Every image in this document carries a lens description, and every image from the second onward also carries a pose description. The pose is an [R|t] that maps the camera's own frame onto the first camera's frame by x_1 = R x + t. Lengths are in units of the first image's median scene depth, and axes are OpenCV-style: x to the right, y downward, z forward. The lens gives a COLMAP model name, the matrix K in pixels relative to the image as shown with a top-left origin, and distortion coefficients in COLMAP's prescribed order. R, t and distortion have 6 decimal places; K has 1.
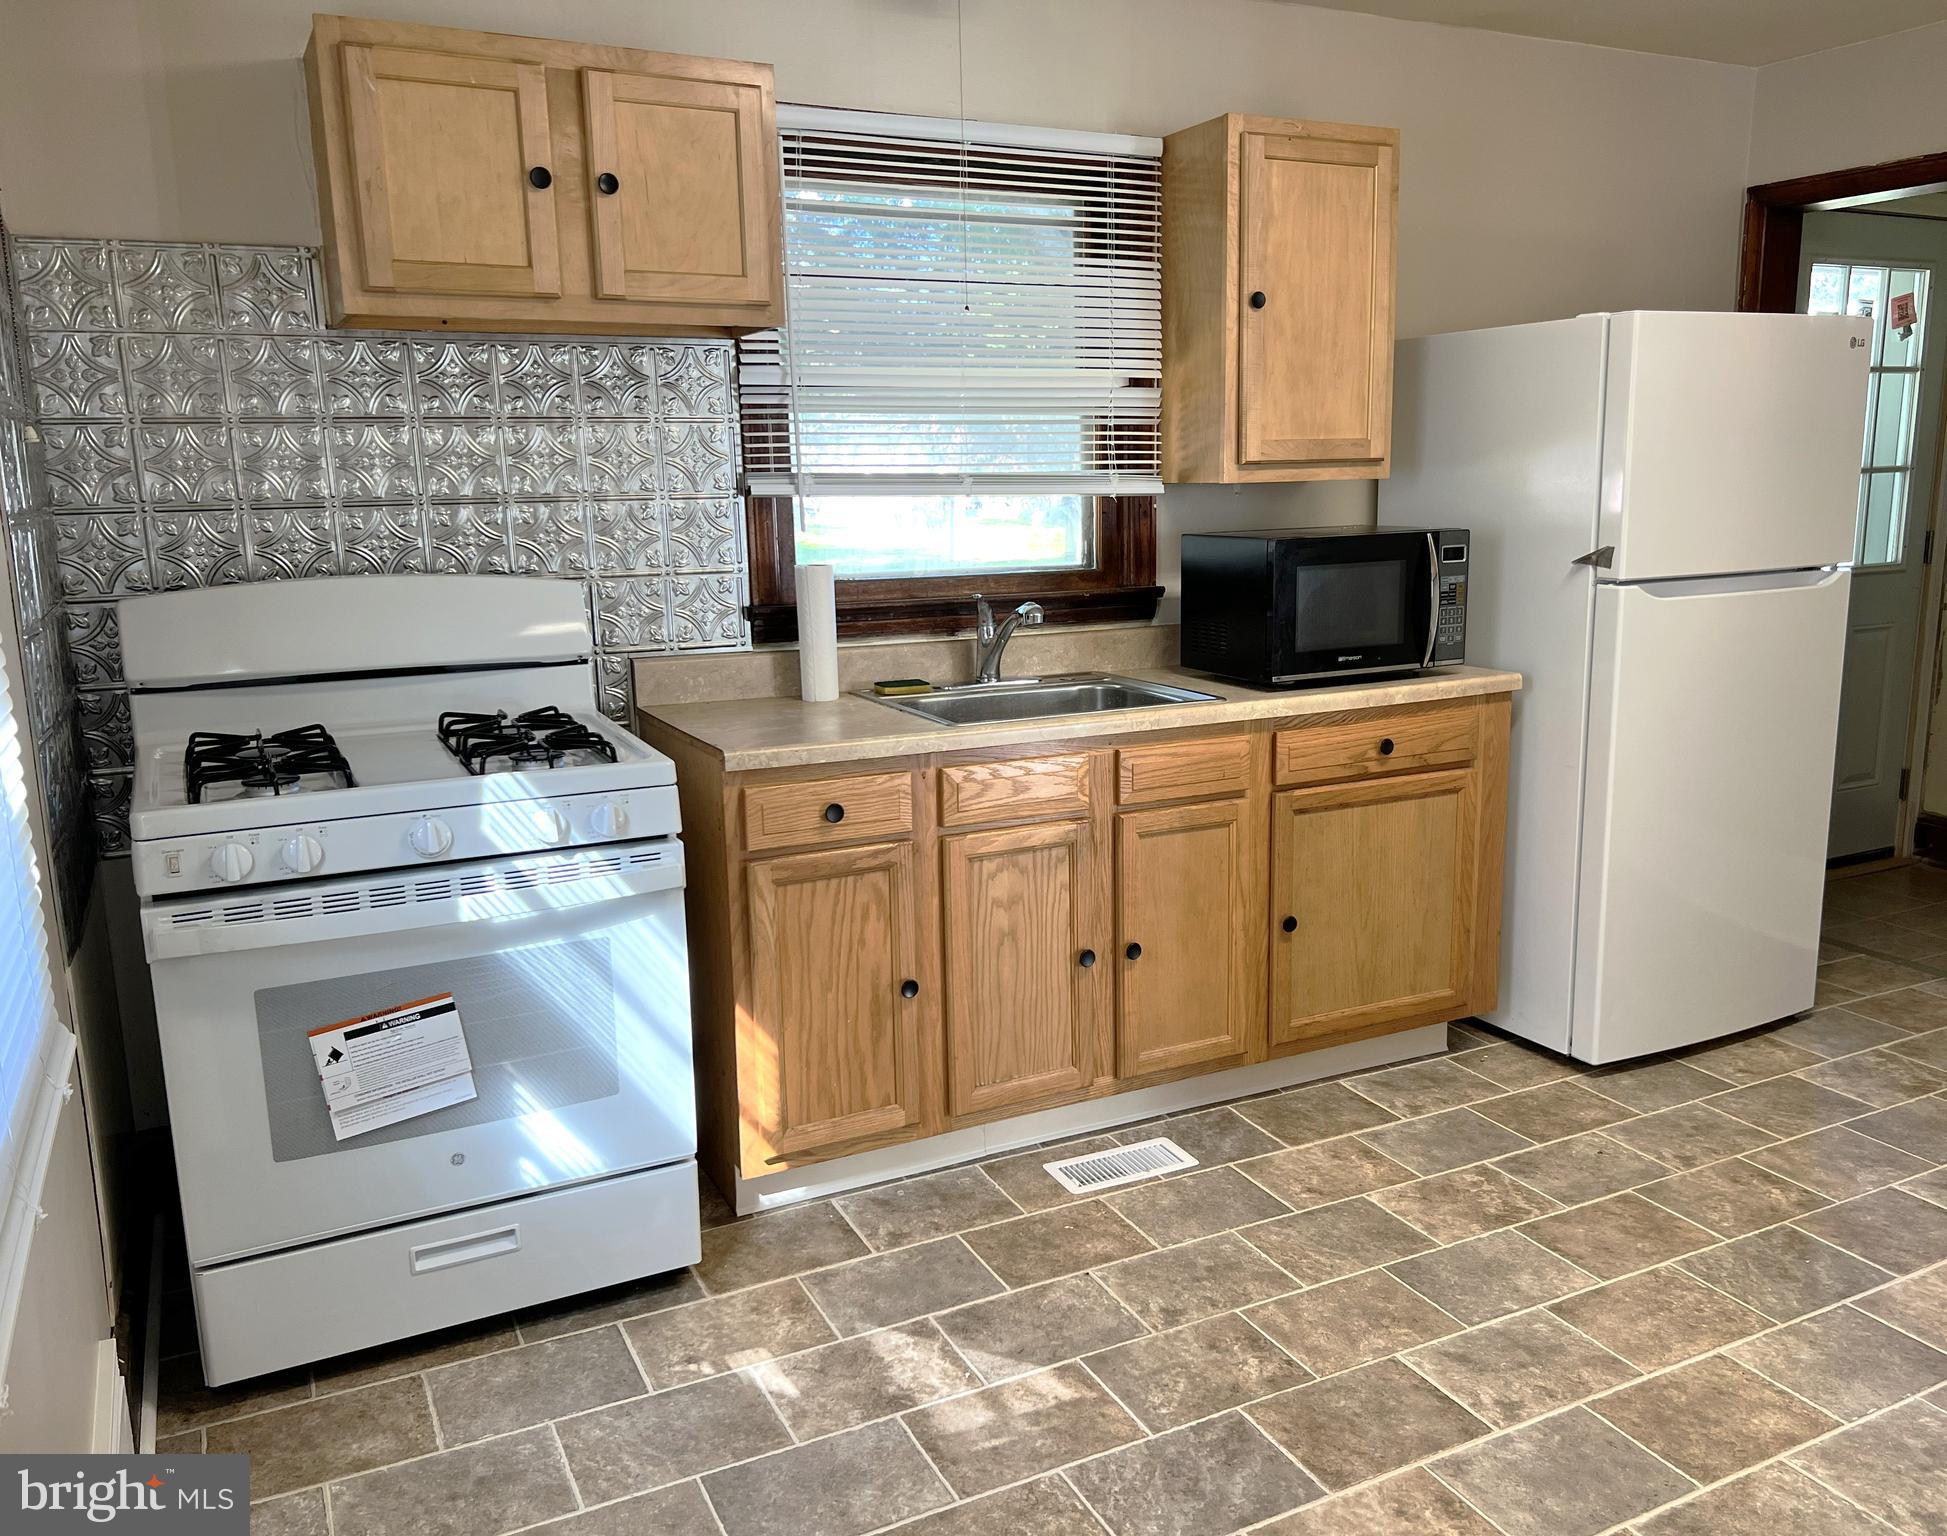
lens RADIAL K [[1529.3, 0, 970.3], [0, 1529.3, 762.7], [0, 0, 1]] dist [0.064700, -0.076962]
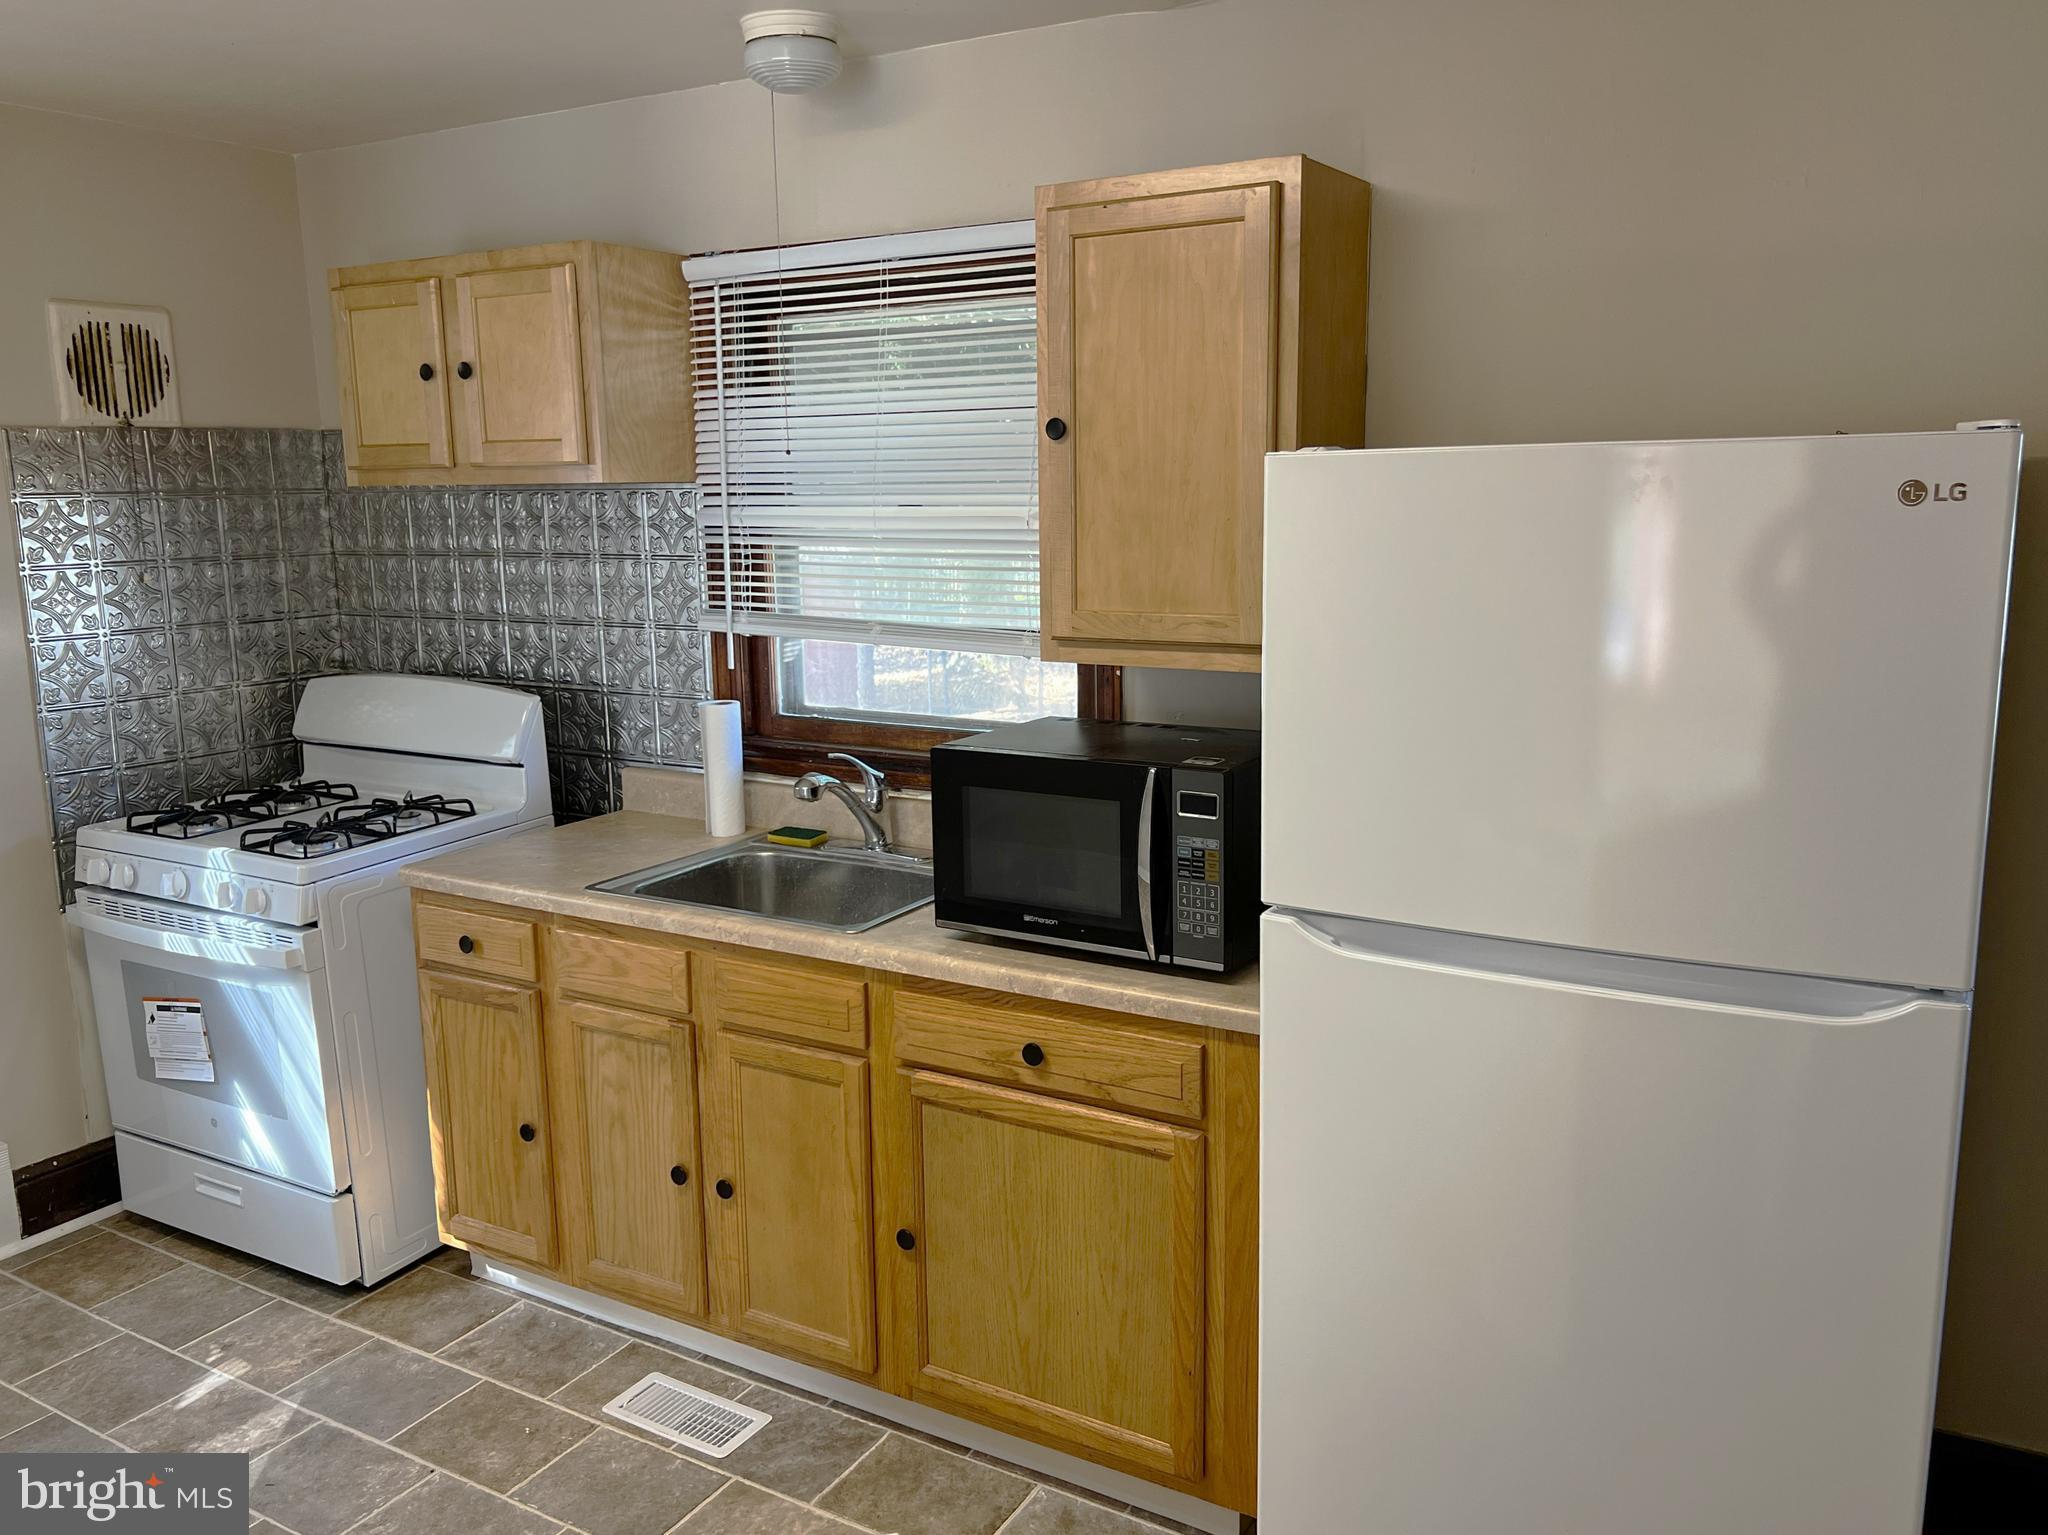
lens RADIAL K [[1545.8, 0, 1028.9], [0, 1545.8, 757.4], [0, 0, 1]] dist [0.030807, -0.022957]
pose [[0.556534, 0.154151, -0.816399, 0.935474], [-0.153050, 0.984842, 0.081623, -0.229982], [0.816606, 0.079523, 0.571691, 0.648412]]
